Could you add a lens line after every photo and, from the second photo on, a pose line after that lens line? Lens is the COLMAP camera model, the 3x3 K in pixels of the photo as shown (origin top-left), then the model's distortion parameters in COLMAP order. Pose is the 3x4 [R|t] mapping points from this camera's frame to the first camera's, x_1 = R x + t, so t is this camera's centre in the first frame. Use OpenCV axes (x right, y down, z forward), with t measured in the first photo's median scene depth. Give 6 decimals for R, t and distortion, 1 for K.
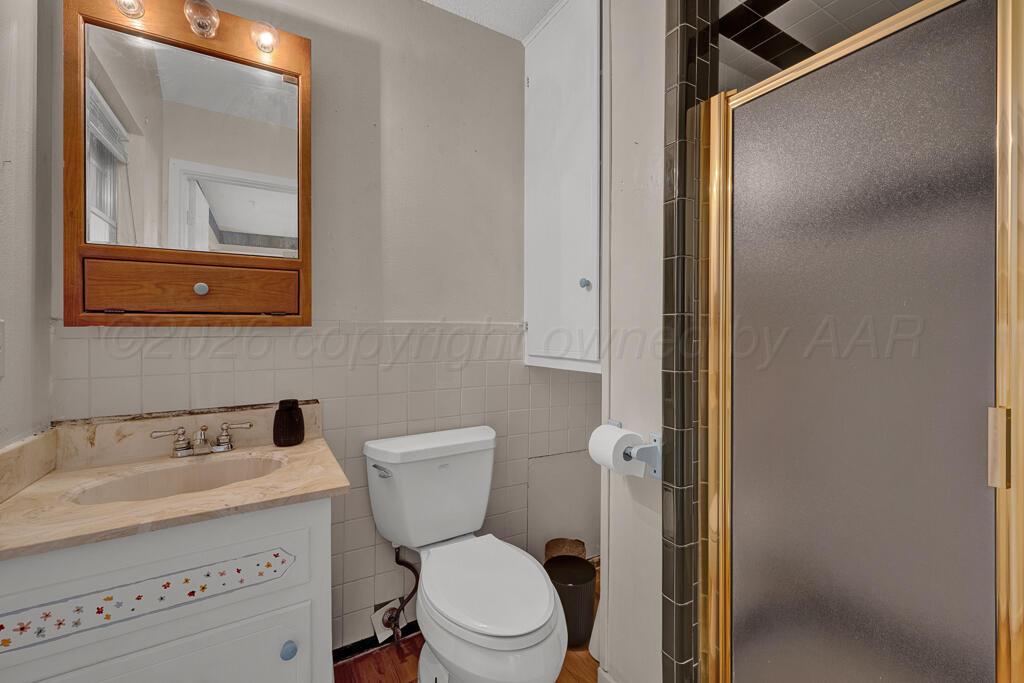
lens RADIAL K [[411.2, 0, 511.1], [0, 411.2, 340.4], [0, 0, 1]] dist [-0.012788, -0.000570]
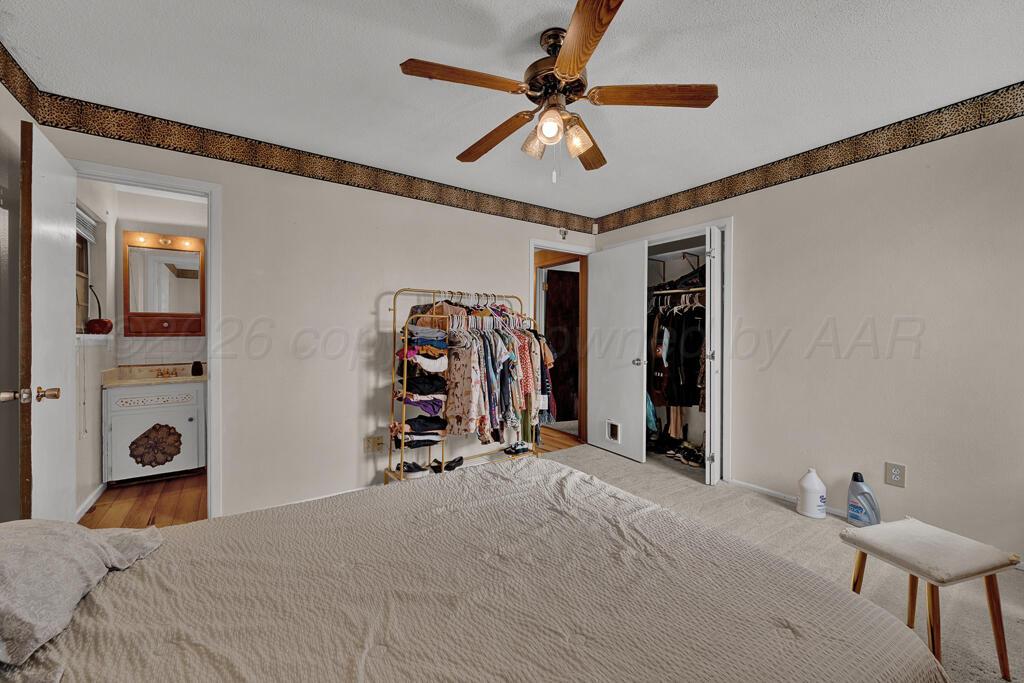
lens RADIAL K [[411.2, 0, 511.3], [0, 411.2, 347.5], [0, 0, 1]] dist [-0.012788, -0.000570]
pose [[0.983804, 0.000274, 0.179248, 1.344608], [-0.000188, 1.000000, -0.000498, 0.049361], [-0.179248, 0.000457, 0.983804, -2.664232]]
